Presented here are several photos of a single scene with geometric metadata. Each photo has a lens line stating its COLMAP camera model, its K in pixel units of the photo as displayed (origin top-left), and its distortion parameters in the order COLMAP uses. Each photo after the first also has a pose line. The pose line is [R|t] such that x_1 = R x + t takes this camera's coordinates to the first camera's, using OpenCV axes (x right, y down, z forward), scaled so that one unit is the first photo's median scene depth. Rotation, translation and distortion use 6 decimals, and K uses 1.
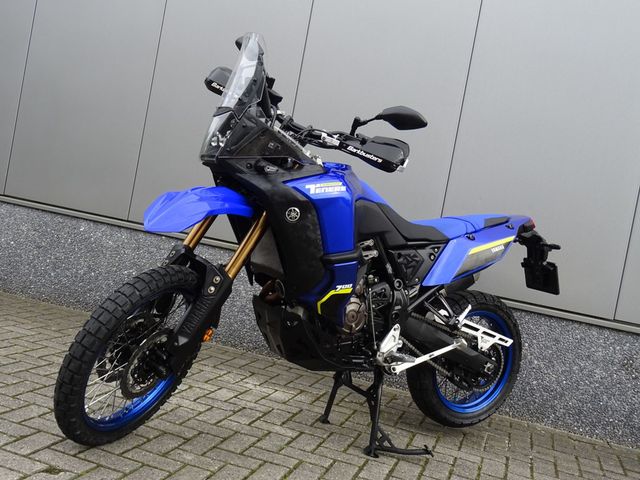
lens RADIAL K [[675.7, 0, 319.0], [0, 675.7, 238.7], [0, 0, 1]] dist [0.027491, 0.000000]
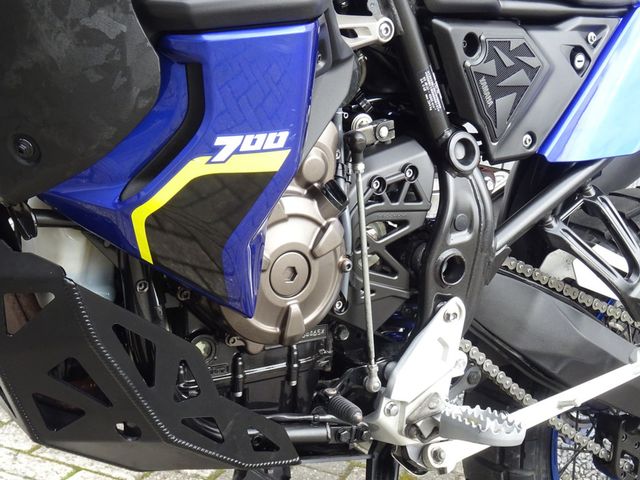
lens RADIAL K [[1090.0, 0, 320.0], [0, 1090.0, 240.6], [0, 0, 1]] dist [-0.003936, 0.000000]
pose [[0.998156, 0.008416, 0.060119, 0.034270], [-0.014664, 0.994443, 0.104254, 0.058160], [-0.058908, -0.104943, 0.992732, 0.568469]]
